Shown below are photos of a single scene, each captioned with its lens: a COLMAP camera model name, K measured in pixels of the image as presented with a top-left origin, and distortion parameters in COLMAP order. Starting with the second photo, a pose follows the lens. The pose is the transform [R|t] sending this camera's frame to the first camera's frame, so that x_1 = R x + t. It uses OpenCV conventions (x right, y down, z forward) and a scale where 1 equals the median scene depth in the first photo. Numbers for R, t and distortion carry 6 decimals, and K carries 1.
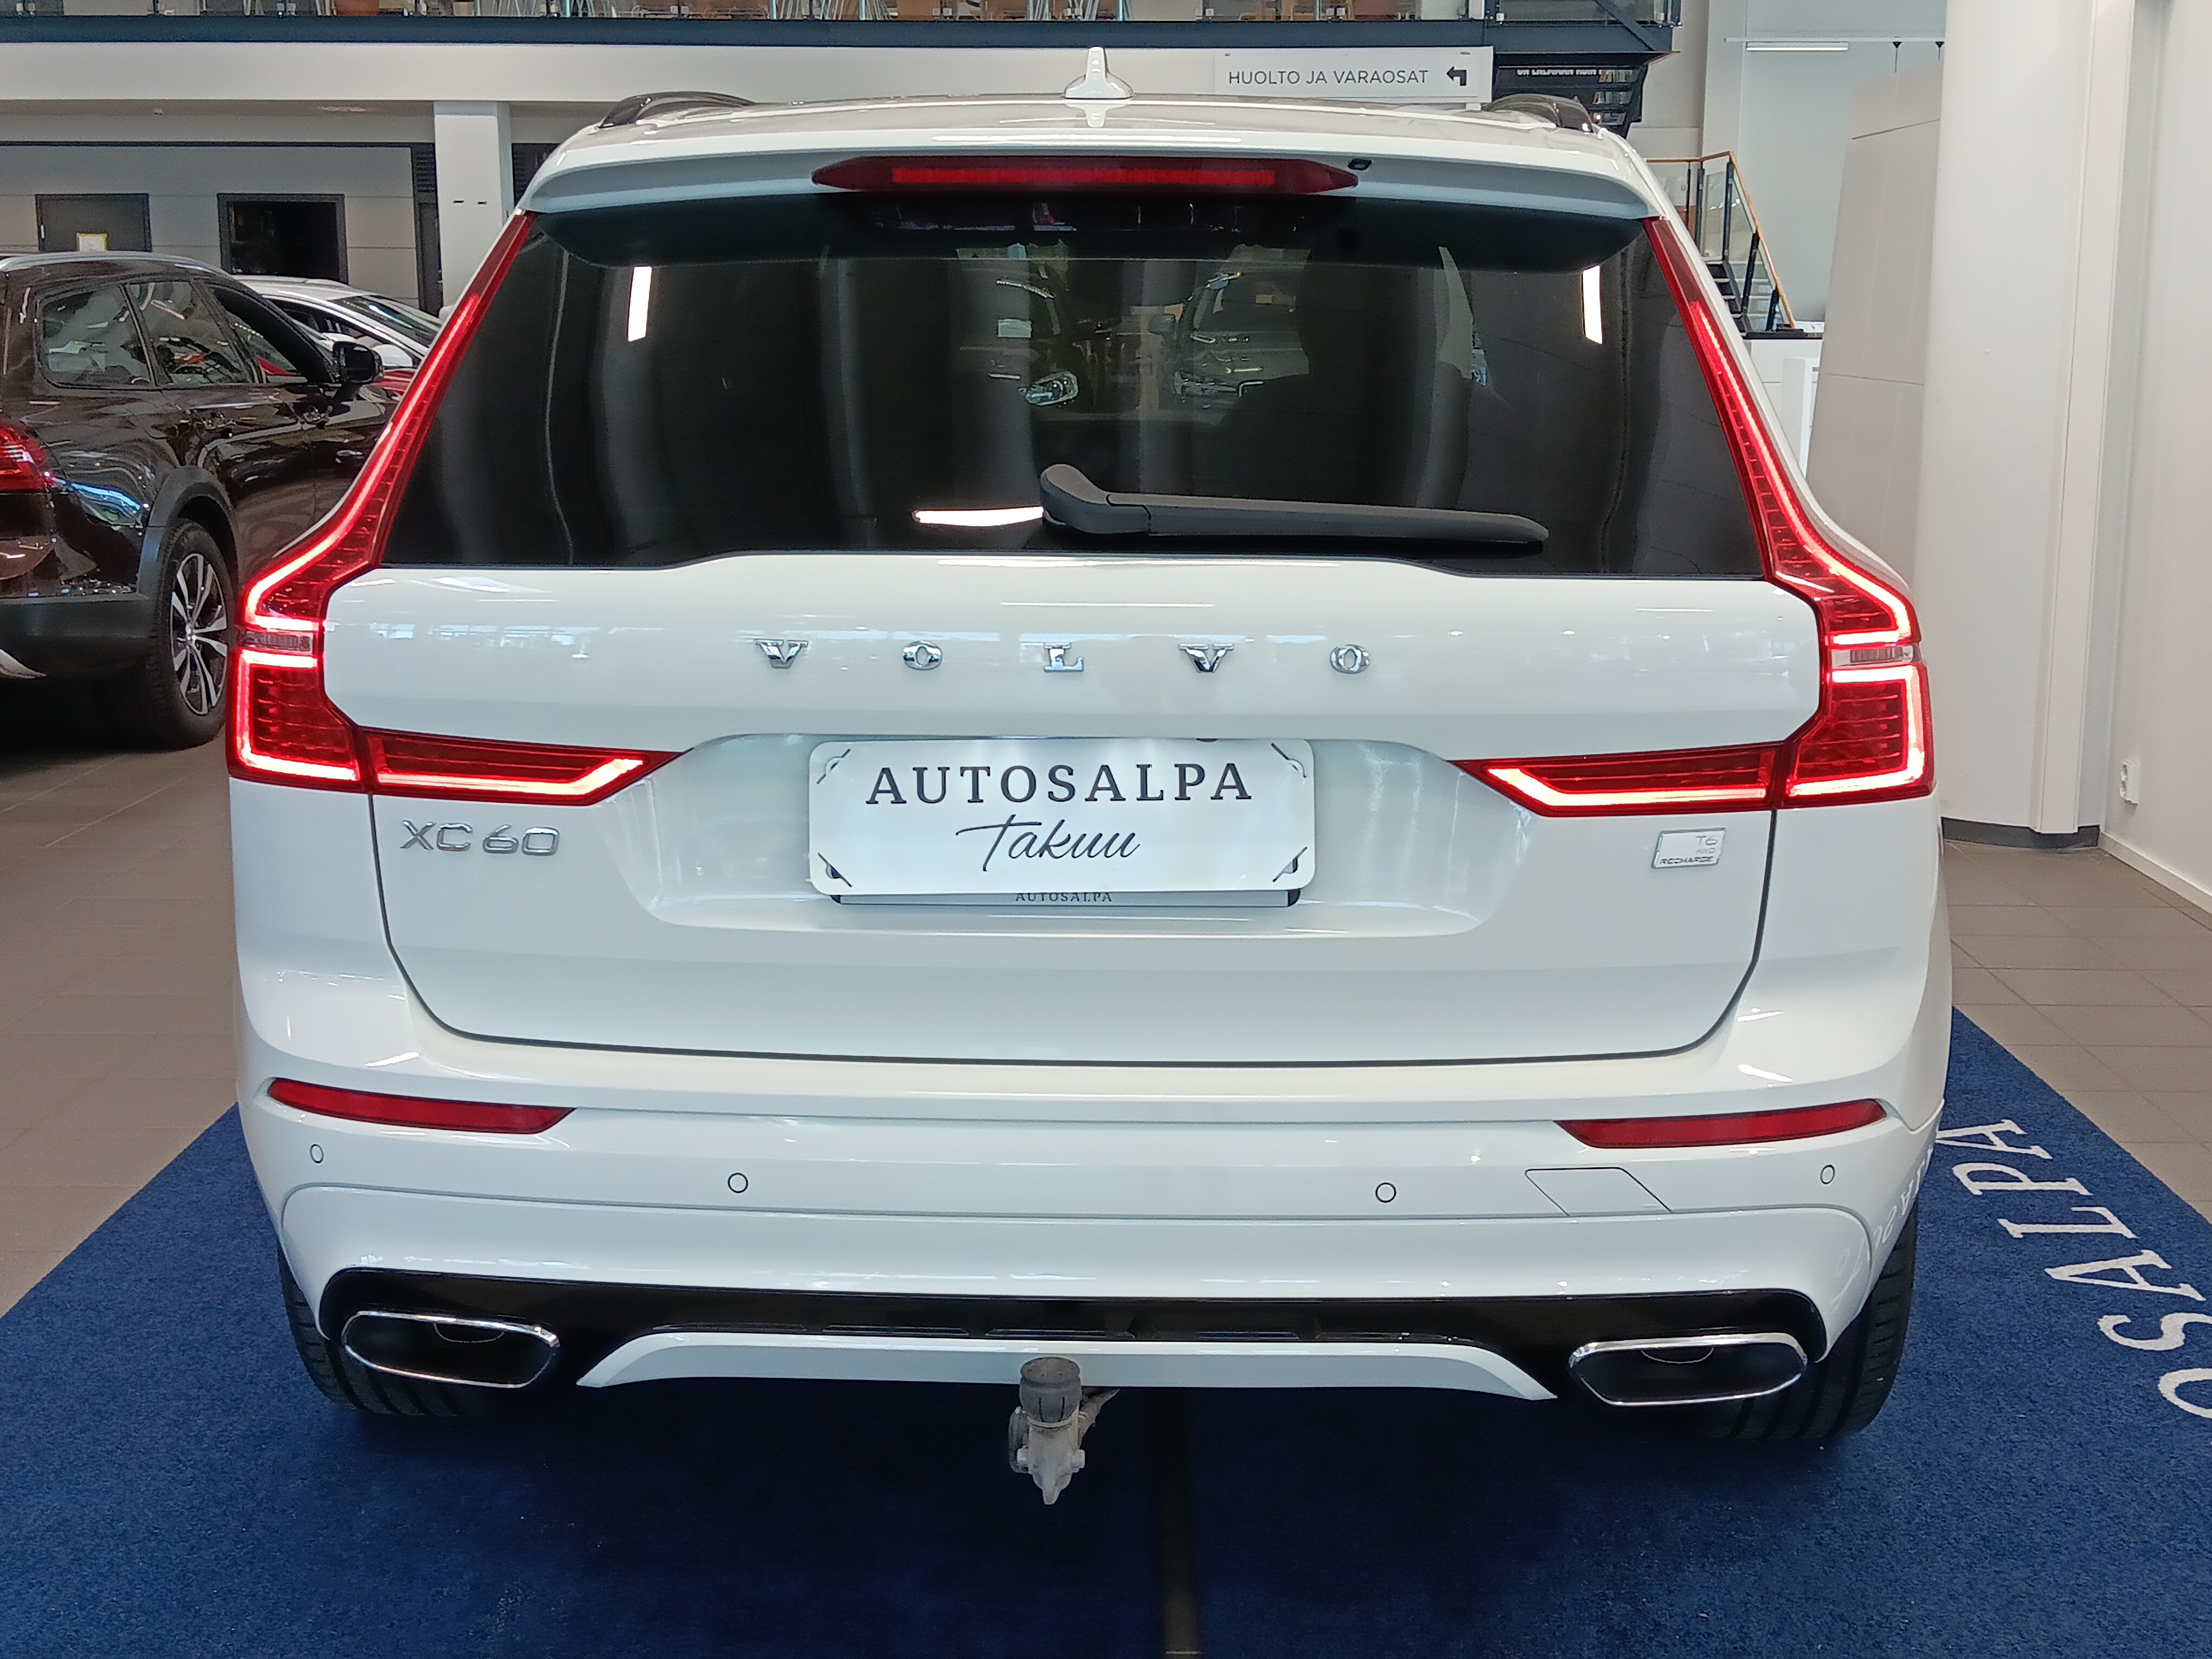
lens RADIAL K [[2788.7, 0, 1106.0], [0, 2788.7, 829.5], [0, 0, 1]] dist [0.224327, -0.673810]
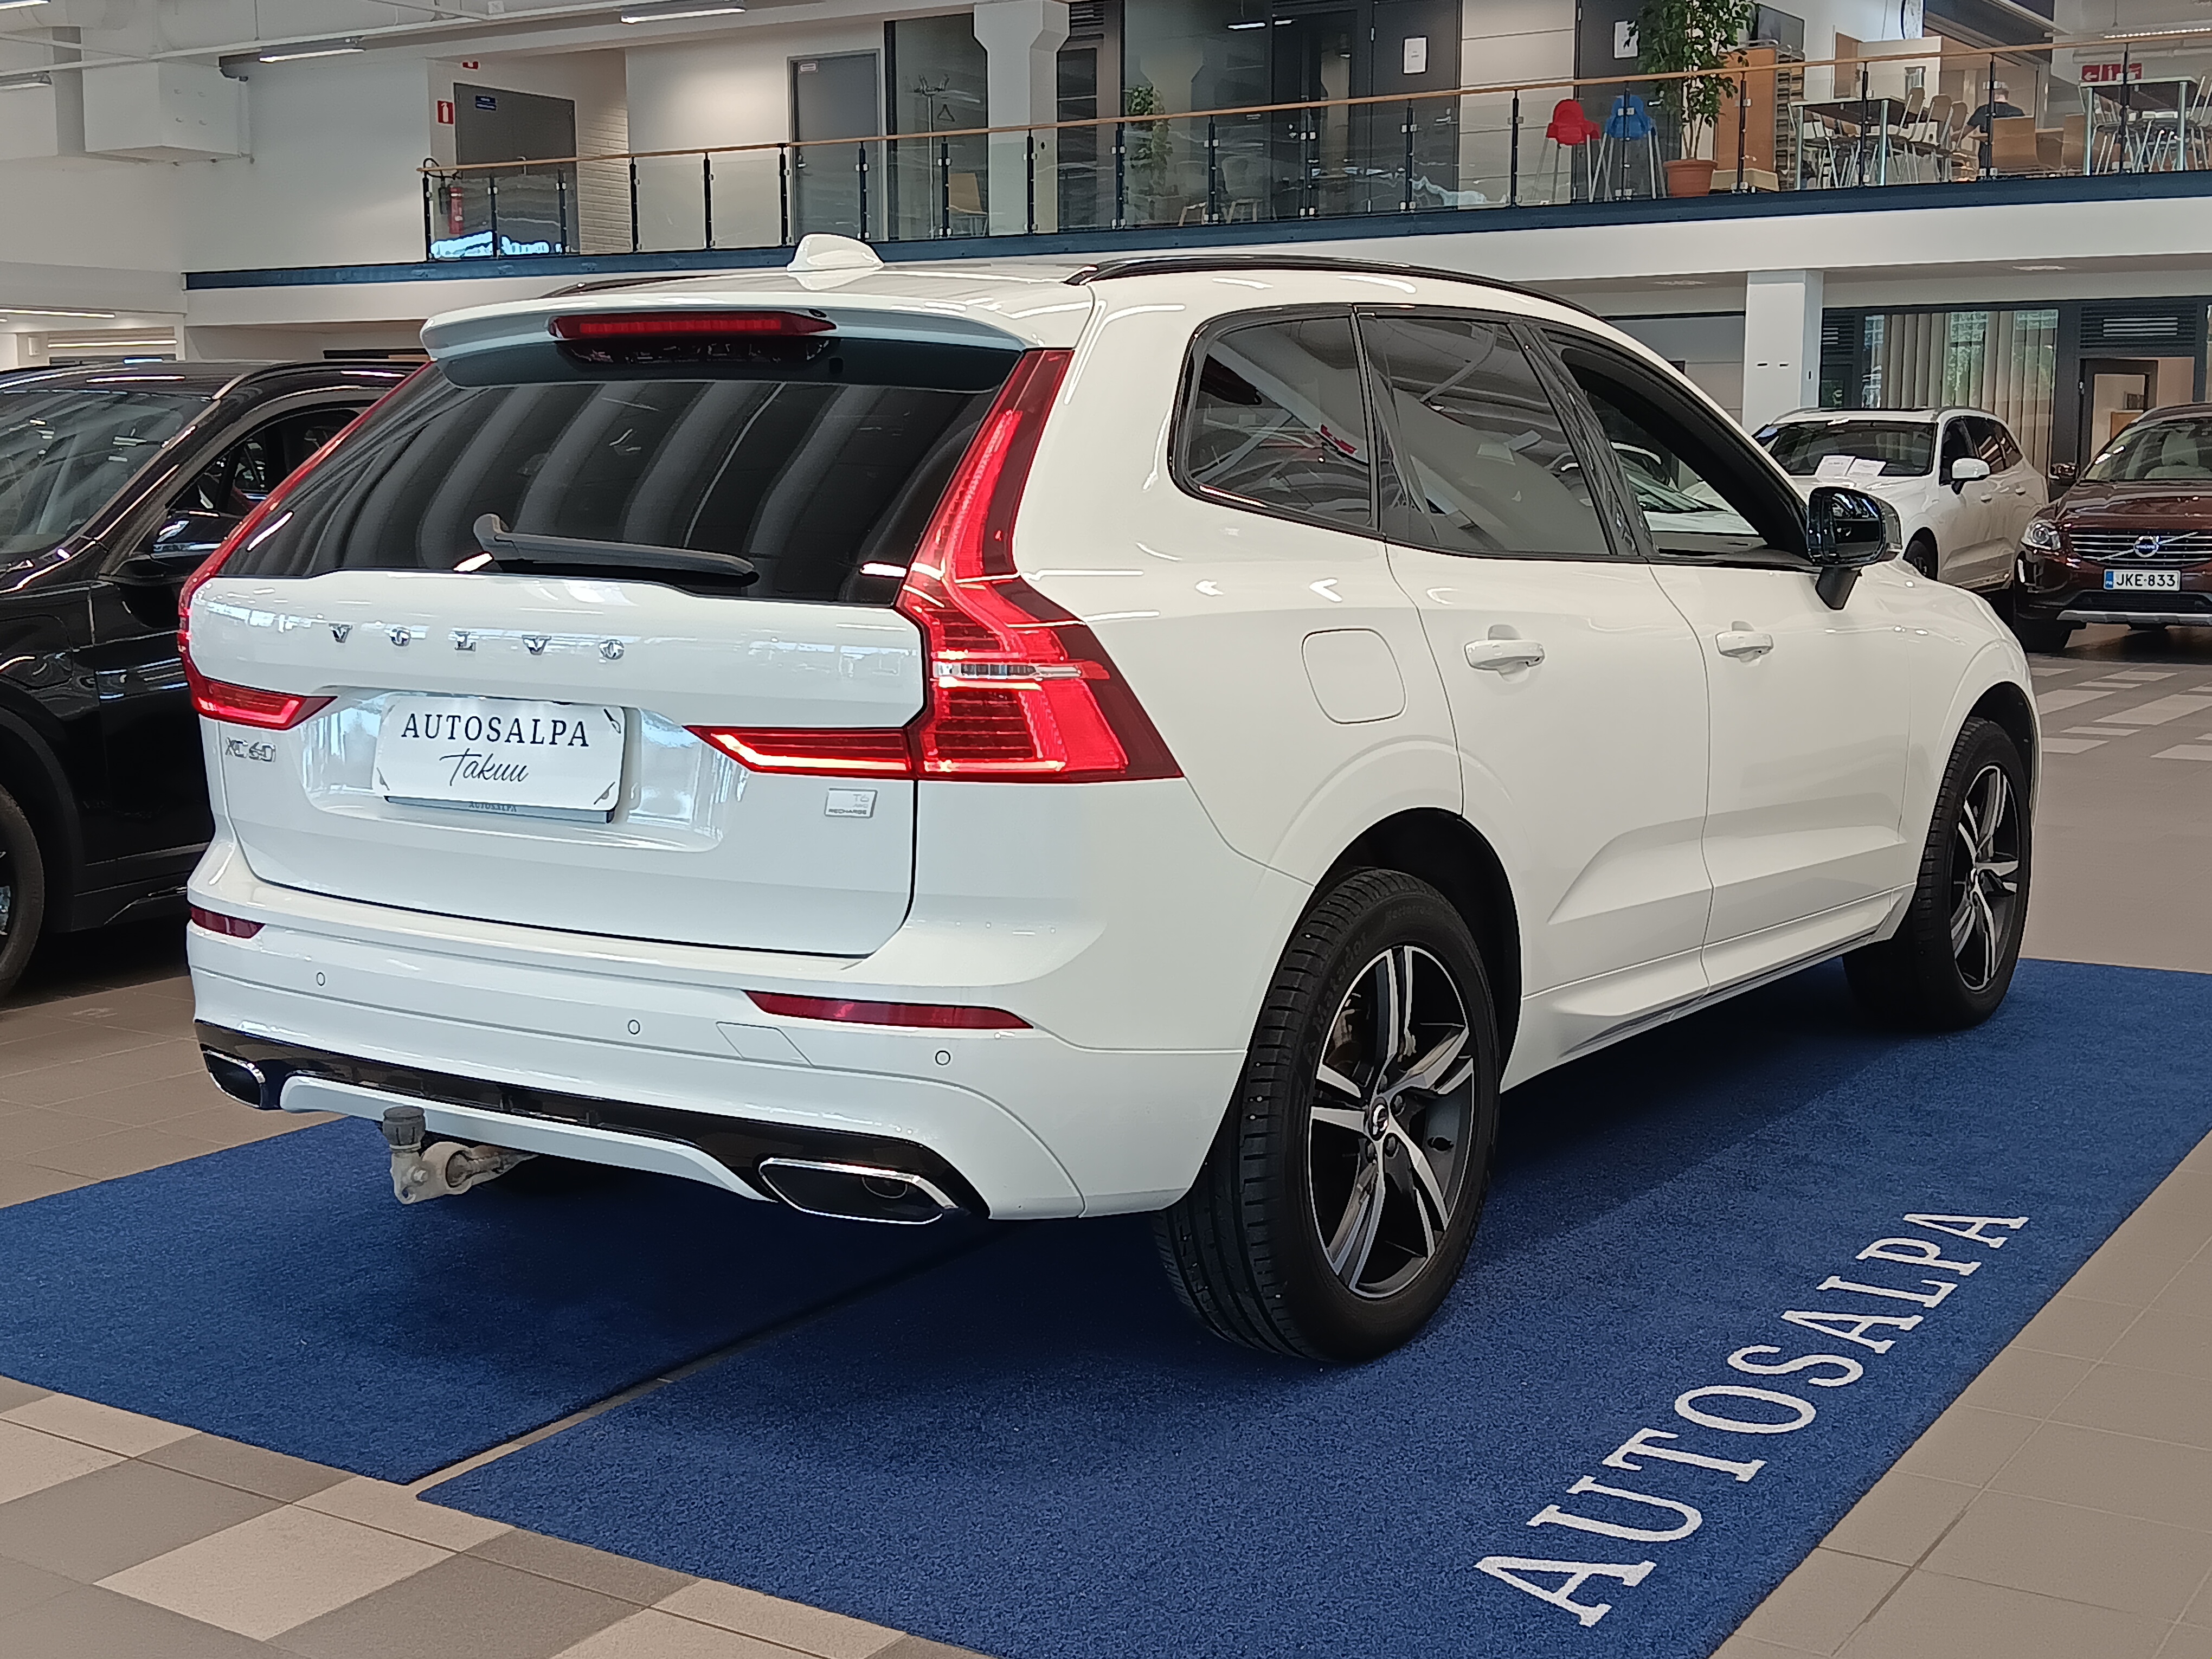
lens RADIAL K [[2788.7, 0, 1106.0], [0, 2788.7, 829.5], [0, 0, 1]] dist [0.224327, -0.673810]
pose [[0.845416, 0.068412, -0.529710, 1.049696], [-0.098592, 0.994709, -0.028887, 0.047318], [0.524931, 0.076646, 0.847687, -0.089171]]
